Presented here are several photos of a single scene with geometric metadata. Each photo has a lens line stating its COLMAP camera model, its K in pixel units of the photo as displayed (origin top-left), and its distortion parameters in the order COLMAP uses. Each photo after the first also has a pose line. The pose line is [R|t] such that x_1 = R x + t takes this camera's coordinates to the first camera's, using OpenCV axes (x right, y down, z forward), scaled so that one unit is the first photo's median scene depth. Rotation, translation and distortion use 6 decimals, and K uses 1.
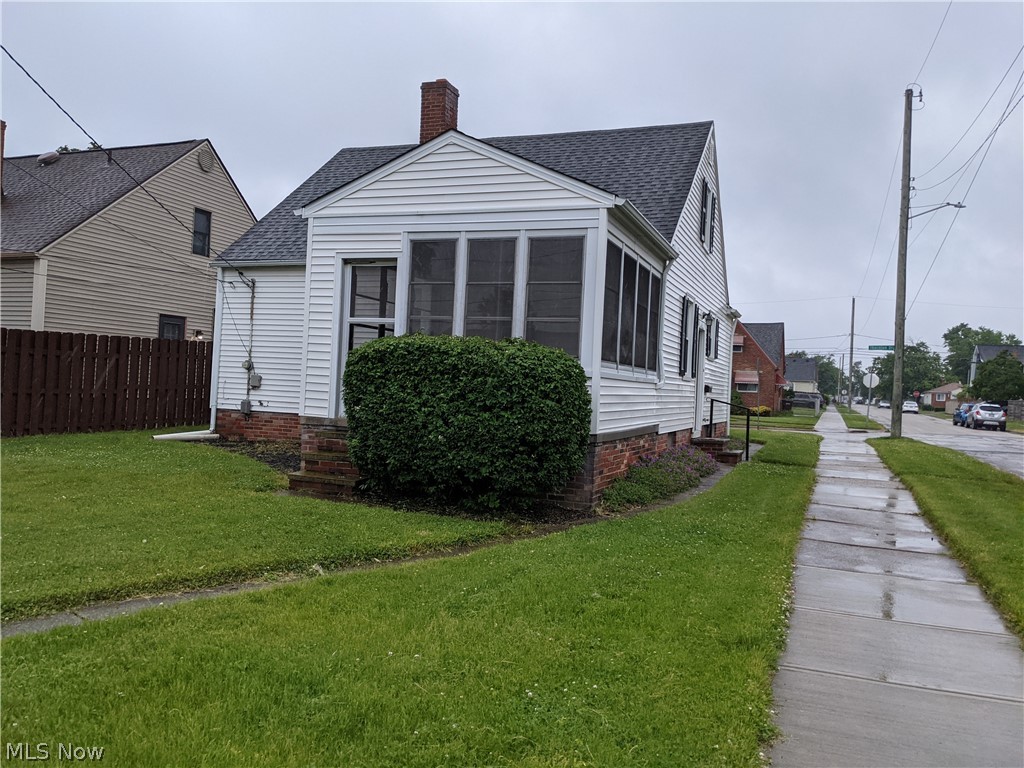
lens RADIAL K [[805.0, 0, 513.0], [0, 805.0, 380.3], [0, 0, 1]] dist [0.036101, -0.053255]
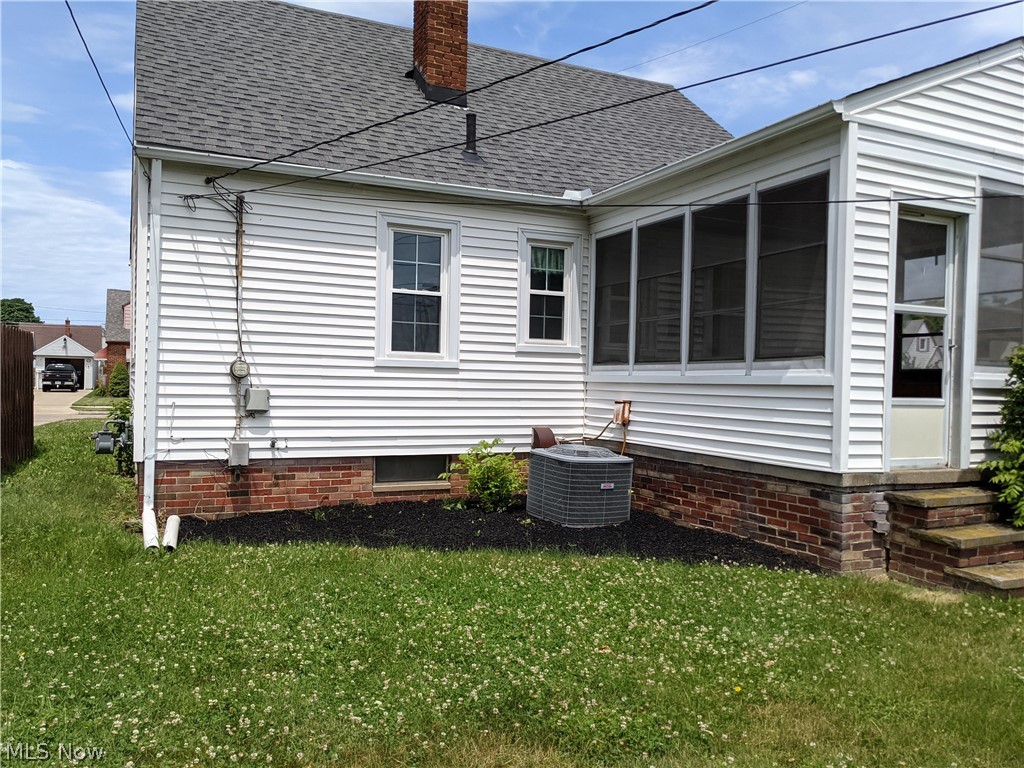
lens RADIAL K [[805.0, 0, 512.1], [0, 805.0, 387.6], [0, 0, 1]] dist [0.036101, -0.053255]
pose [[0.689162, -0.041599, 0.723413, -0.573733], [0.006590, 0.998669, 0.051149, -0.032200], [-0.724578, -0.030483, 0.688519, 0.536373]]
